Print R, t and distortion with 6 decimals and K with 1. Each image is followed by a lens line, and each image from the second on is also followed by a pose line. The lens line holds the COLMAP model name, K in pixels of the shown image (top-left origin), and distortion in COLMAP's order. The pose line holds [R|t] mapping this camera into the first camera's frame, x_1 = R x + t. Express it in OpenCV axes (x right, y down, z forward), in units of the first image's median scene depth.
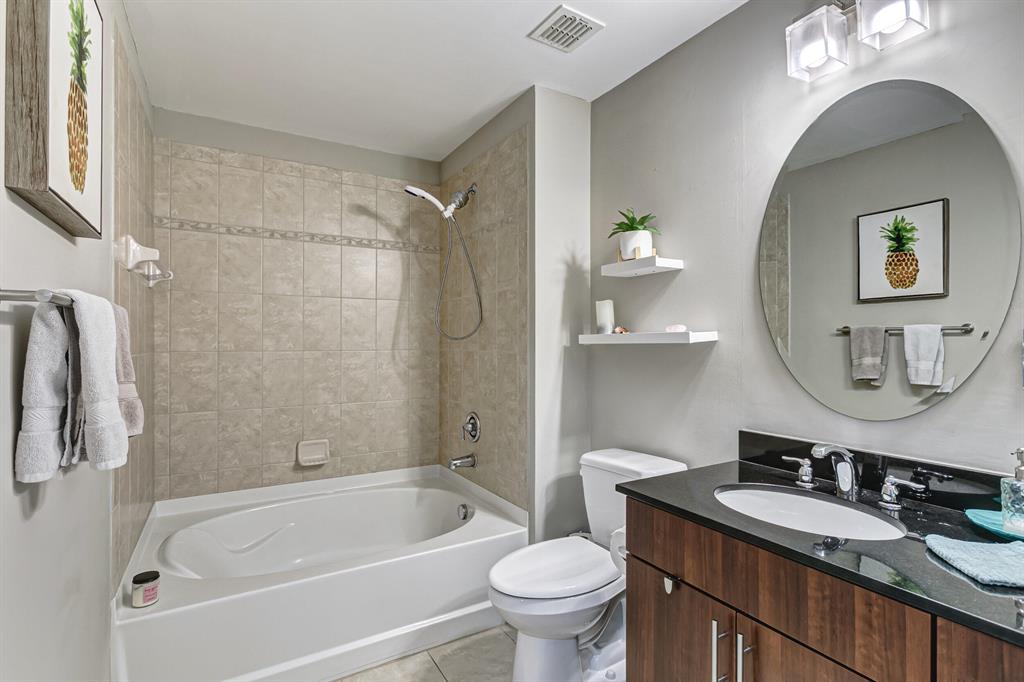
lens RADIAL K [[493.7, 0, 514.0], [0, 493.7, 336.5], [0, 0, 1]] dist [-0.023164, 0.015770]
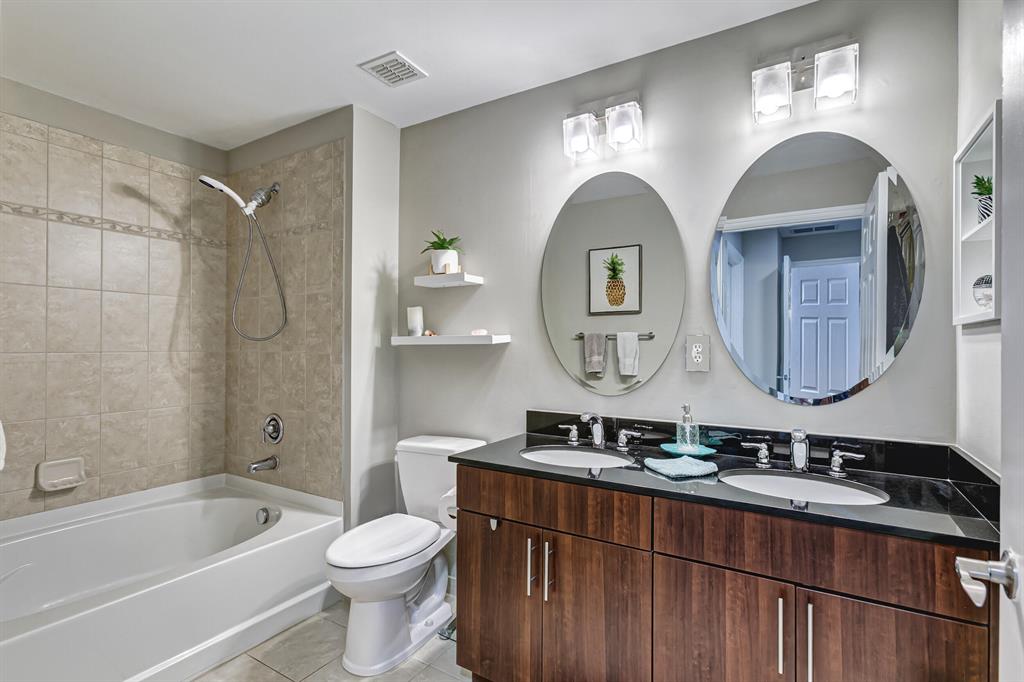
lens RADIAL K [[493.7, 0, 514.0], [0, 493.7, 336.5], [0, 0, 1]] dist [-0.023164, 0.015770]
pose [[0.881067, 0.011434, 0.472854, -0.148593], [-0.008215, 0.999927, -0.008871, 0.003711], [-0.472921, 0.003932, 0.881096, -0.113555]]
